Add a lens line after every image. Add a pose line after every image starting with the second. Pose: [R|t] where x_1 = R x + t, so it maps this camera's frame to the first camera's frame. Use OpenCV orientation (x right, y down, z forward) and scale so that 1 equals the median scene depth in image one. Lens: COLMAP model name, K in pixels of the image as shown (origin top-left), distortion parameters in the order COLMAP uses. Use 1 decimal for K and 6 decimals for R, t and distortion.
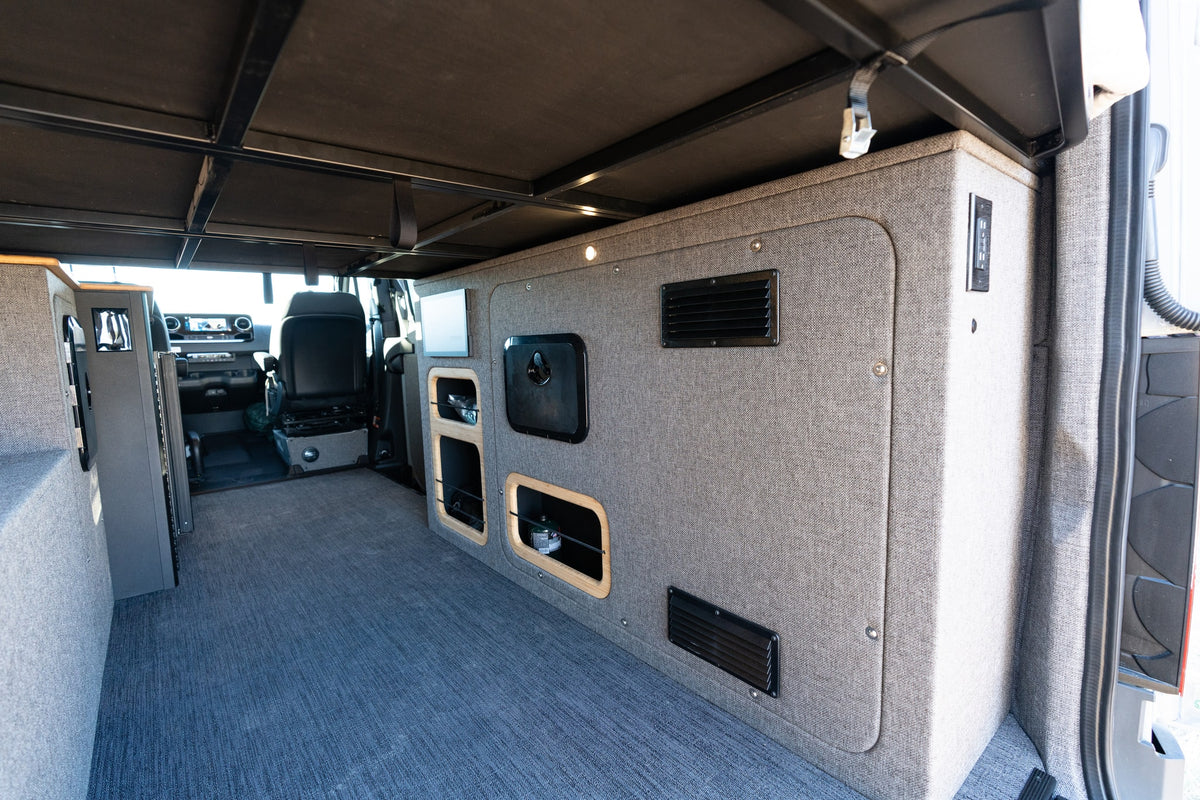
lens RADIAL K [[541.4, 0, 595.7], [0, 541.4, 404.1], [0, 0, 1]] dist [-0.017307, 0.008966]
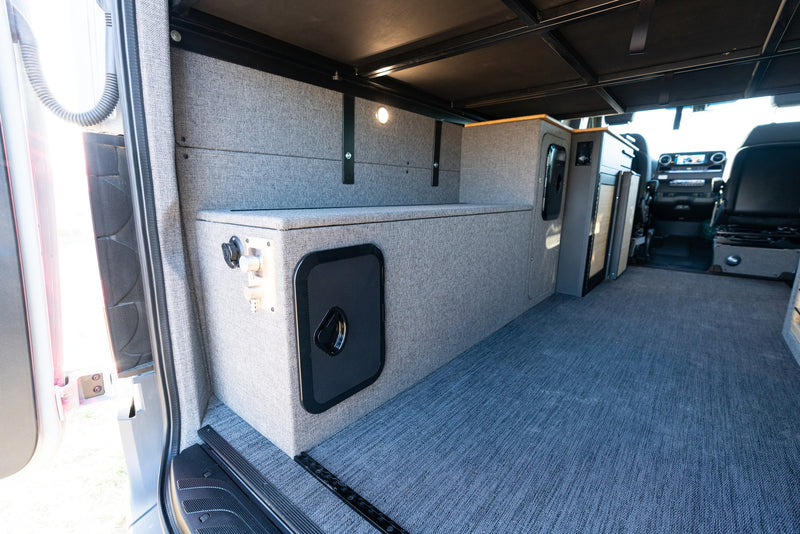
lens RADIAL K [[360.9, 0, 397.1], [0, 360.9, 269.7], [0, 0, 1]] dist [-0.017307, 0.008966]
pose [[0.185401, 0.234198, -0.954347, 0.209238], [-0.121662, 0.969183, 0.214204, 0.050221], [0.975103, 0.076394, 0.208180, 0.096573]]
